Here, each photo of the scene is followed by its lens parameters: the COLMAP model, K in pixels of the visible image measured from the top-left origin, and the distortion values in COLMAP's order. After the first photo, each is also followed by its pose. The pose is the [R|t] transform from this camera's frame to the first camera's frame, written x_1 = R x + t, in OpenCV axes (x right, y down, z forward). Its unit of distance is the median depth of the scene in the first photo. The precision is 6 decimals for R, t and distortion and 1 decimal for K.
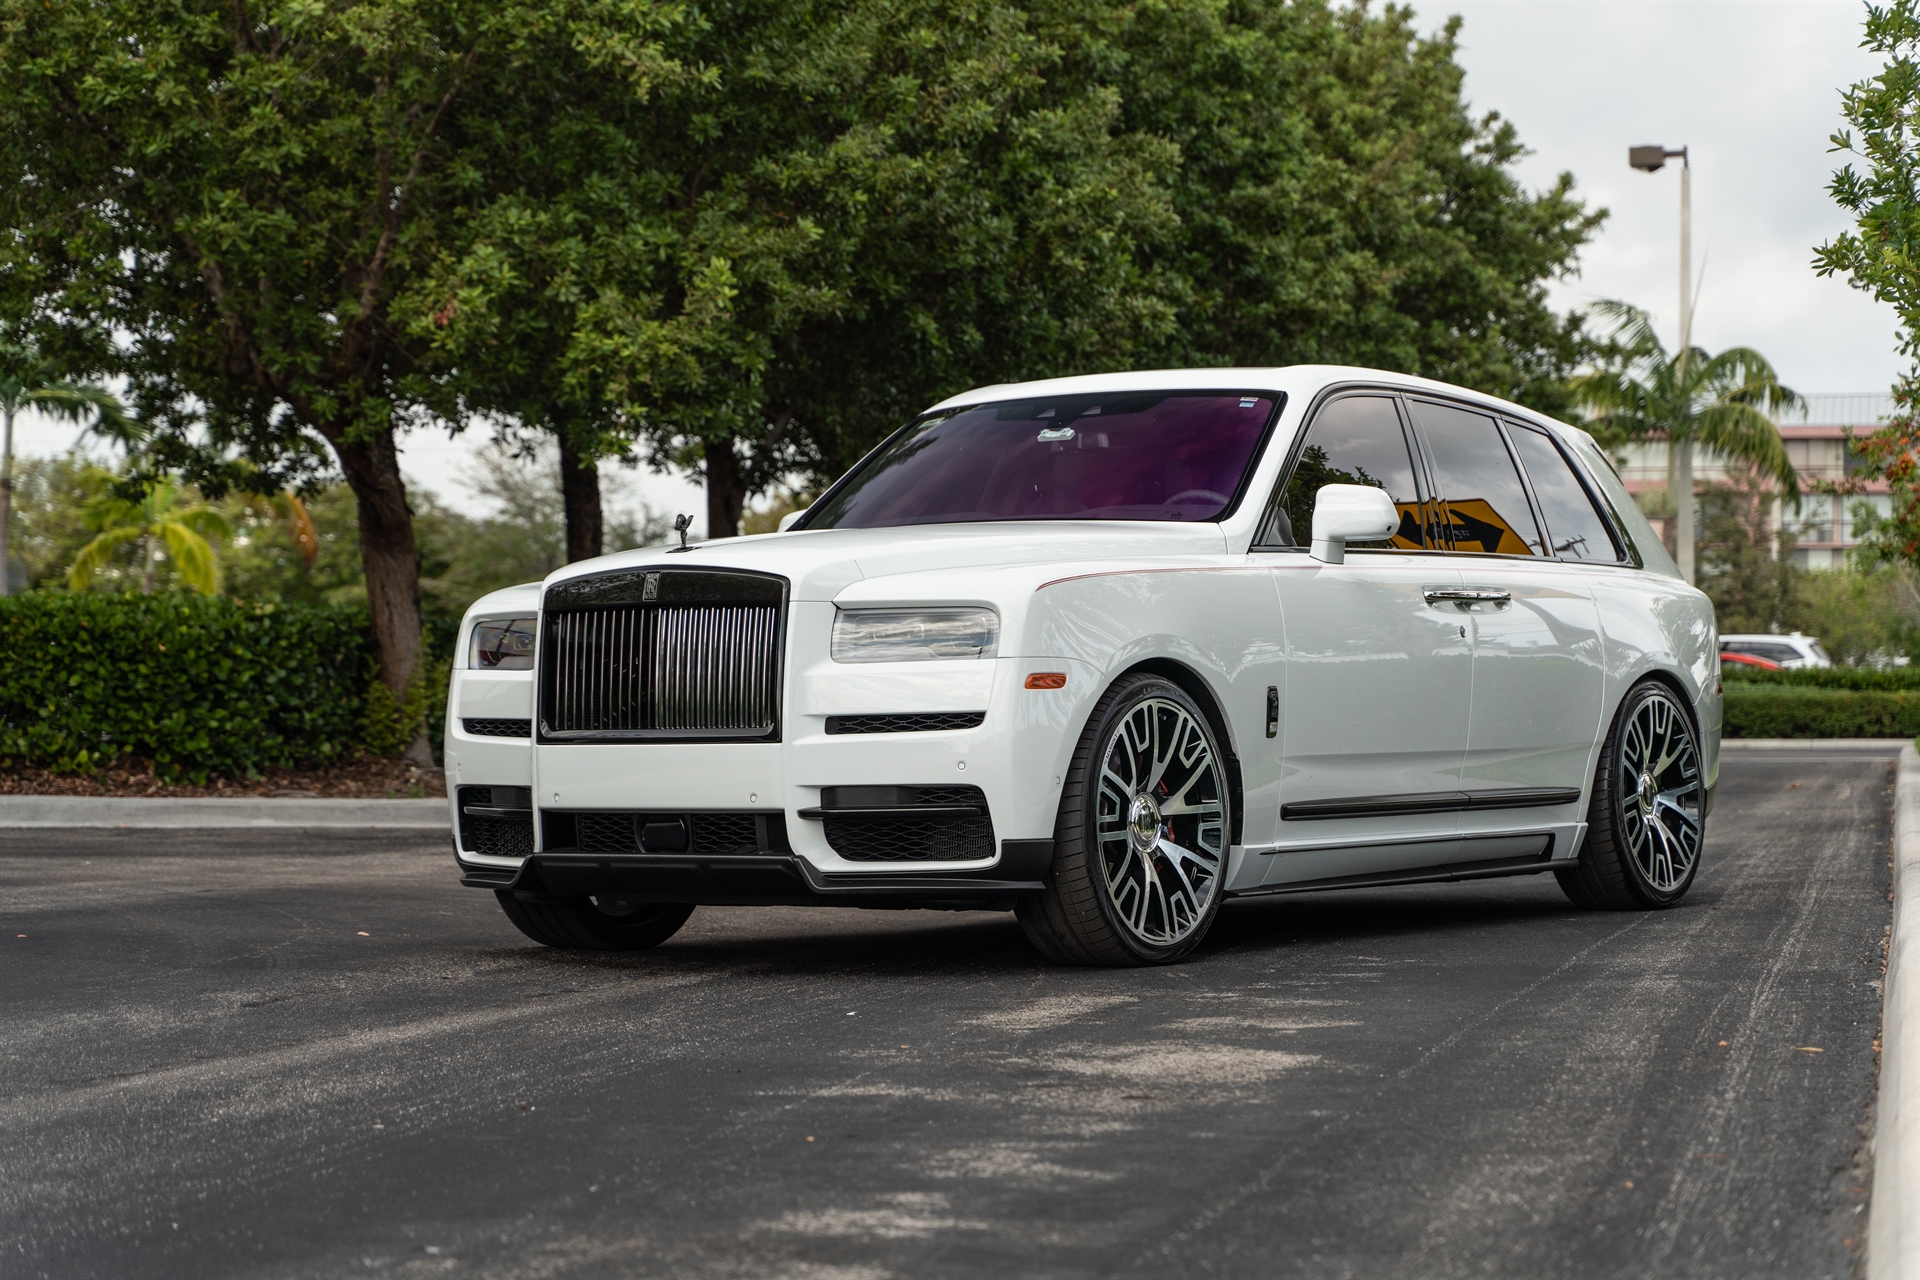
lens RADIAL K [[4427.8, 0, 960.0], [0, 4427.8, 640.0], [0, 0, 1]] dist [0.008224, 0.045446]
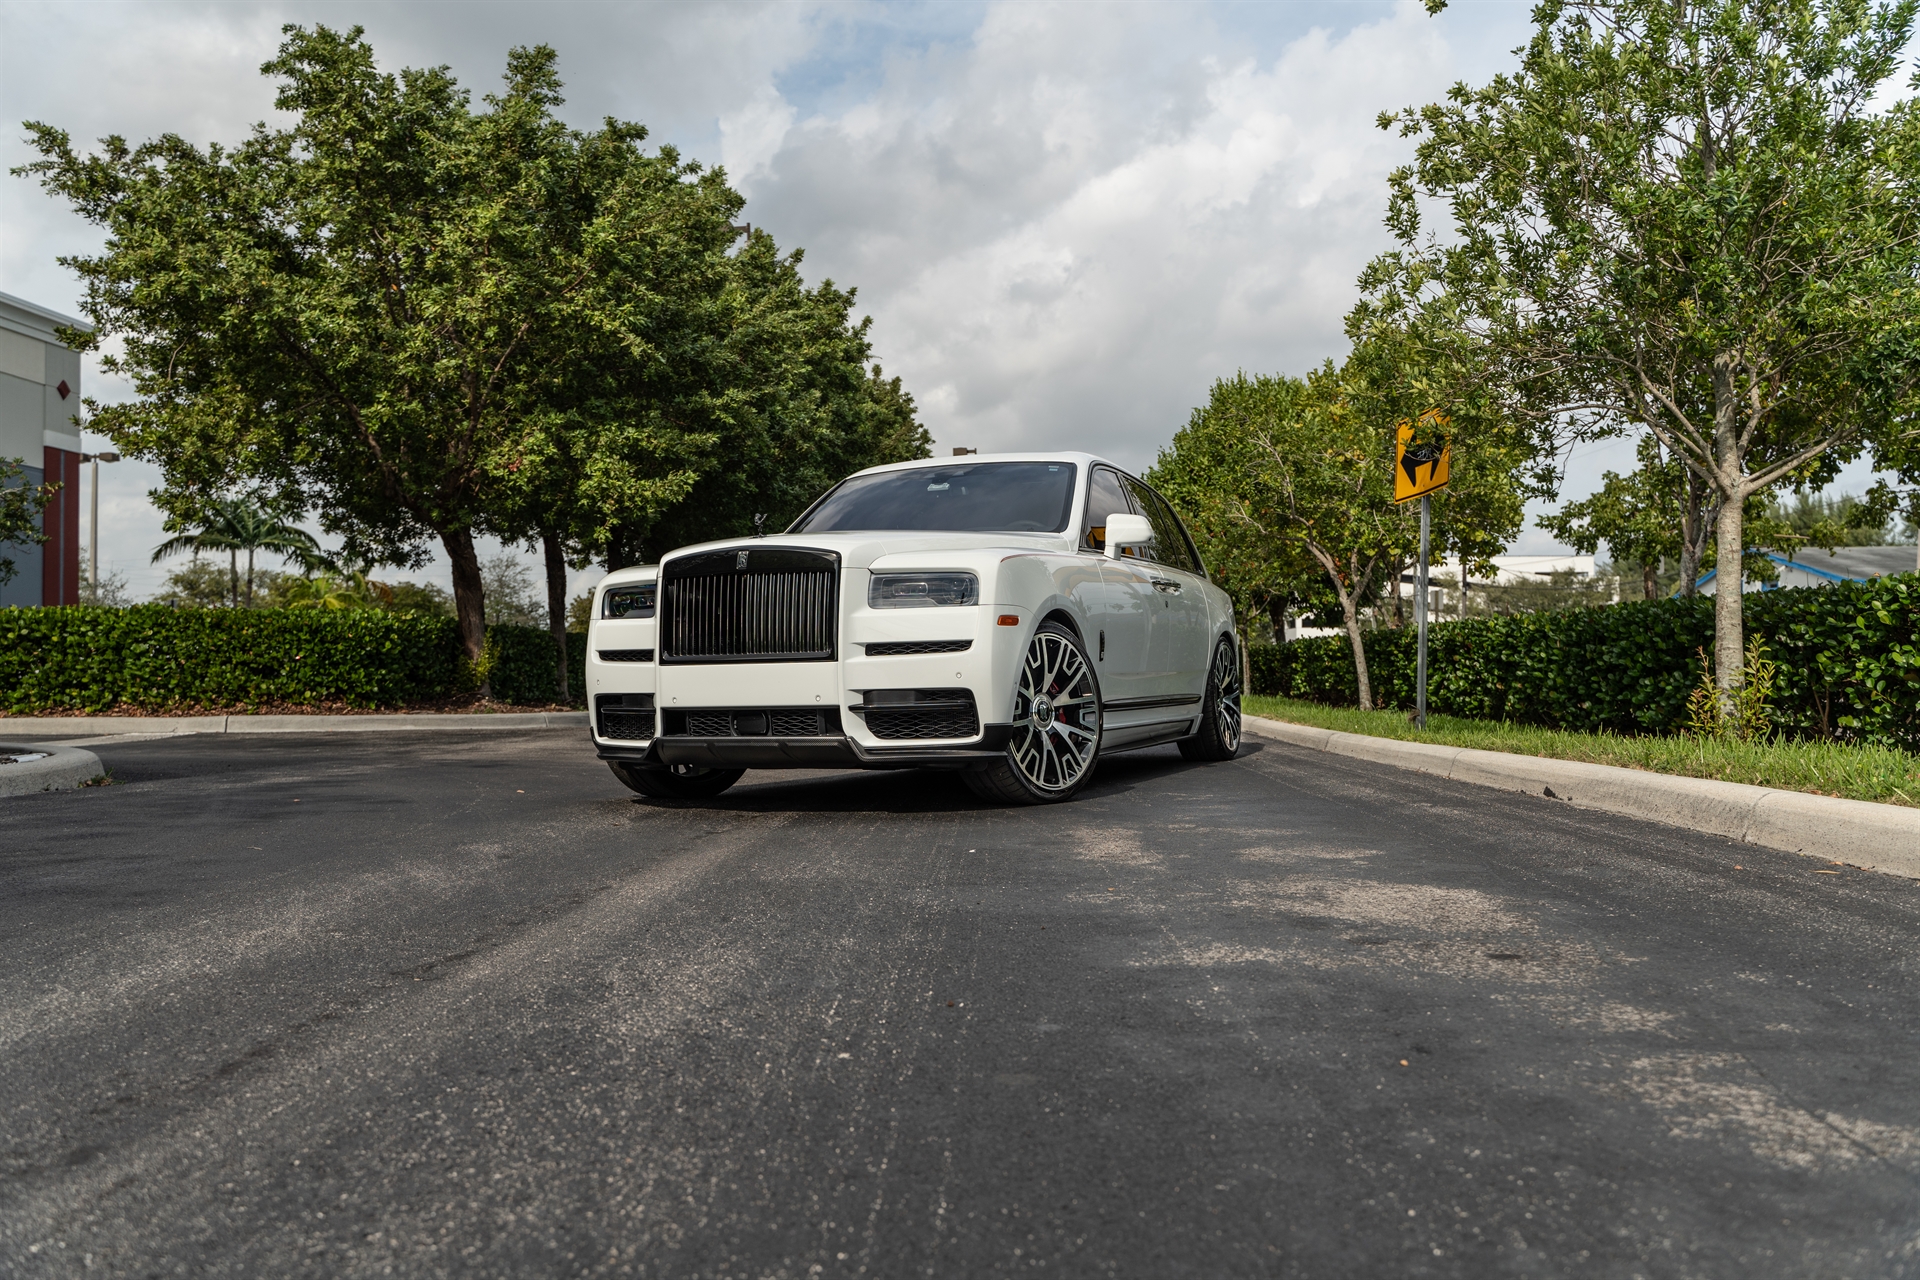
lens RADIAL K [[1607.3, 0, 919.8], [0, 1607.3, 670.4], [0, 0, 1]] dist [0.063489, 0.002312]
pose [[0.983335, -0.008146, 0.181618, -0.102893], [0.007123, 0.999955, 0.006286, 0.021263], [-0.181661, -0.004888, 0.983349, 0.422536]]
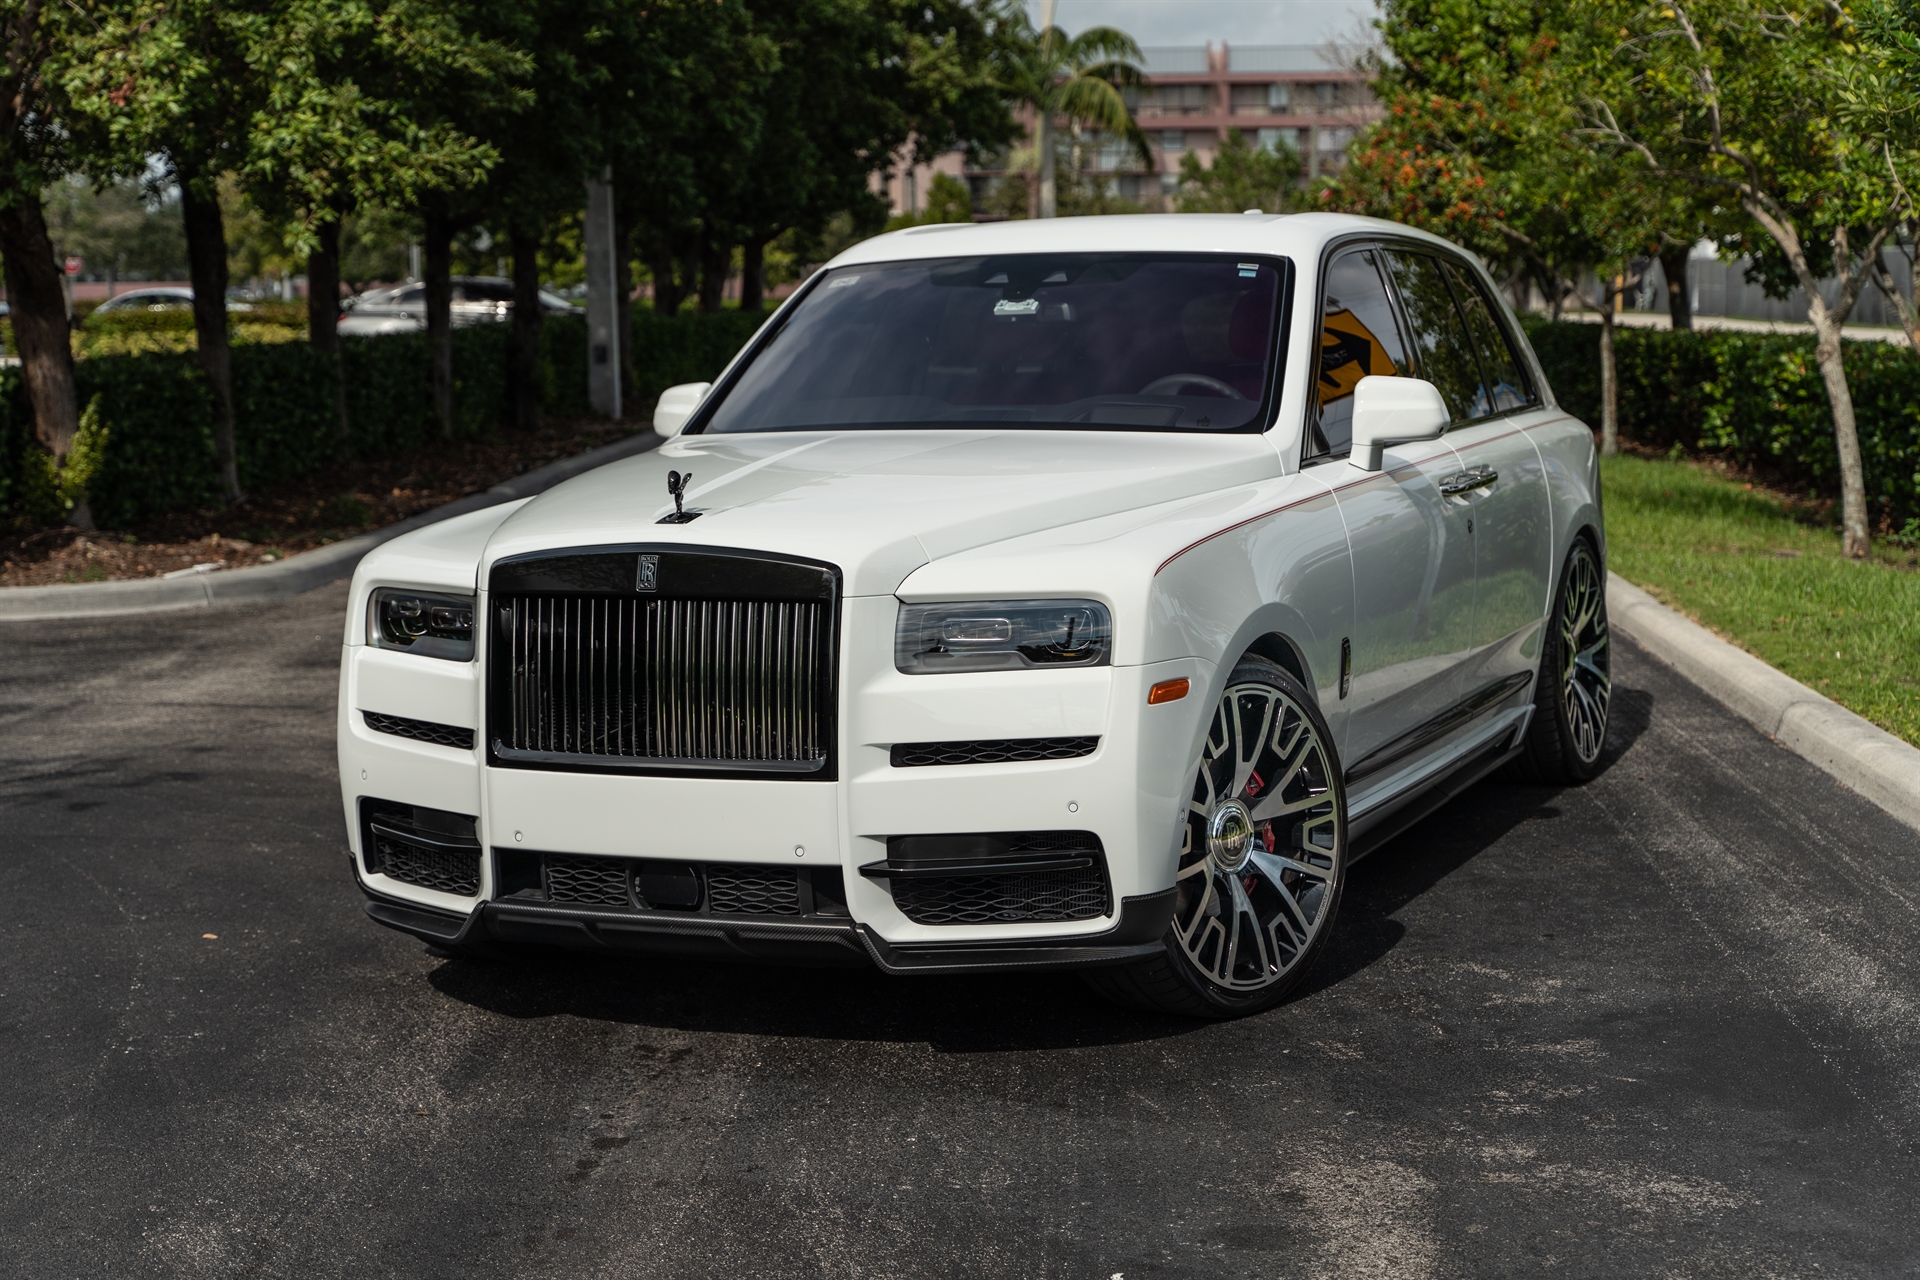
lens RADIAL K [[3314.7, 0, 842.0], [0, 3314.7, 641.2], [0, 0, 1]] dist [0.005864, 0.284161]
pose [[0.987075, -0.034141, 0.156582, -0.118676], [0.013794, 0.991518, 0.129232, -0.069461], [-0.159666, -0.125402, 0.979174, 0.402695]]
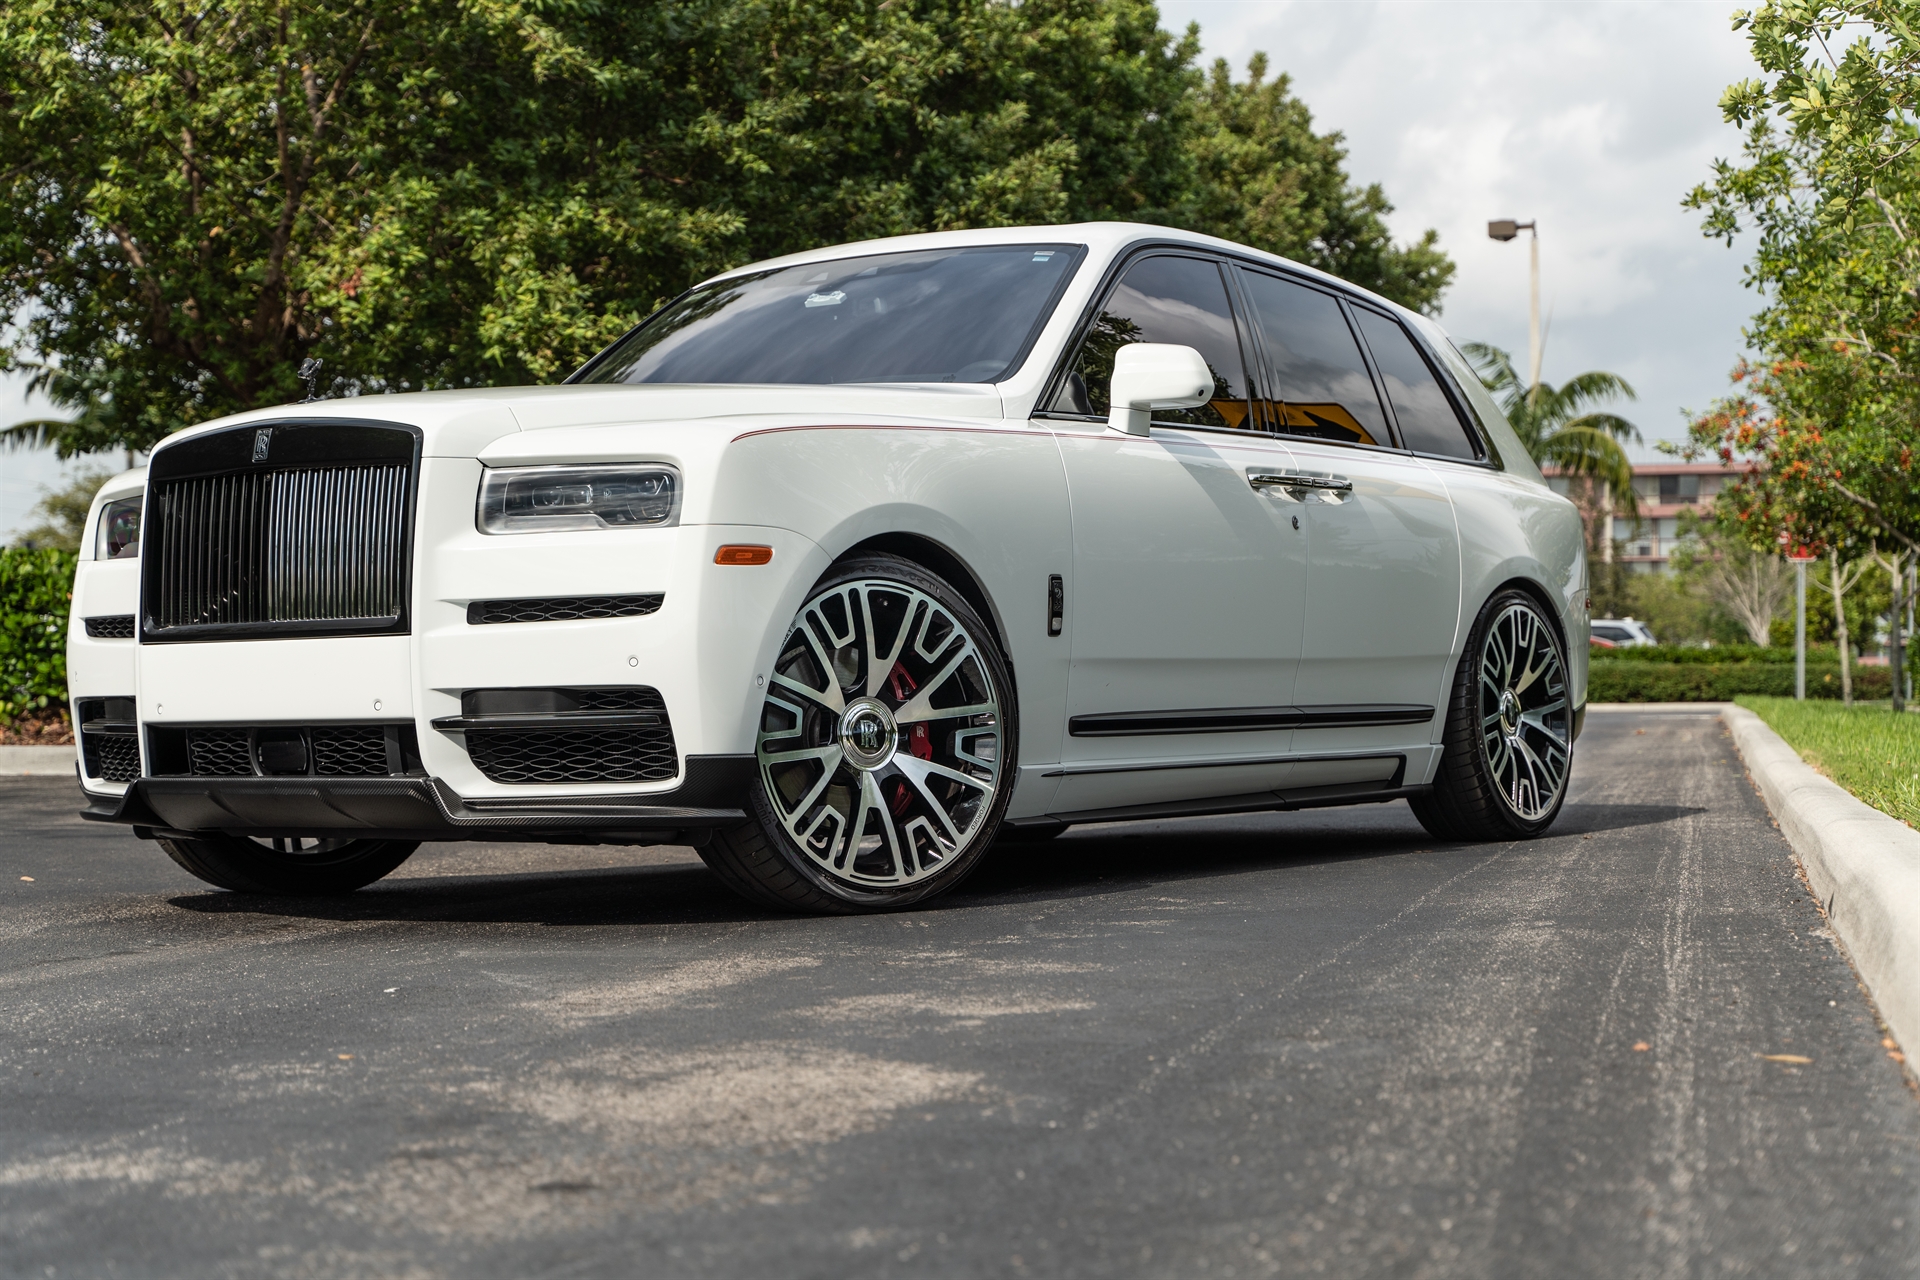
lens RADIAL K [[3194.3, 0, 930.6], [0, 3194.3, 672.9], [0, 0, 1]] dist [0.022179, -0.078327]
pose [[0.999670, -0.009304, -0.023936, 0.060684], [0.009431, 0.999942, 0.005161, 0.025671], [0.023887, -0.005385, 0.999700, 0.397486]]
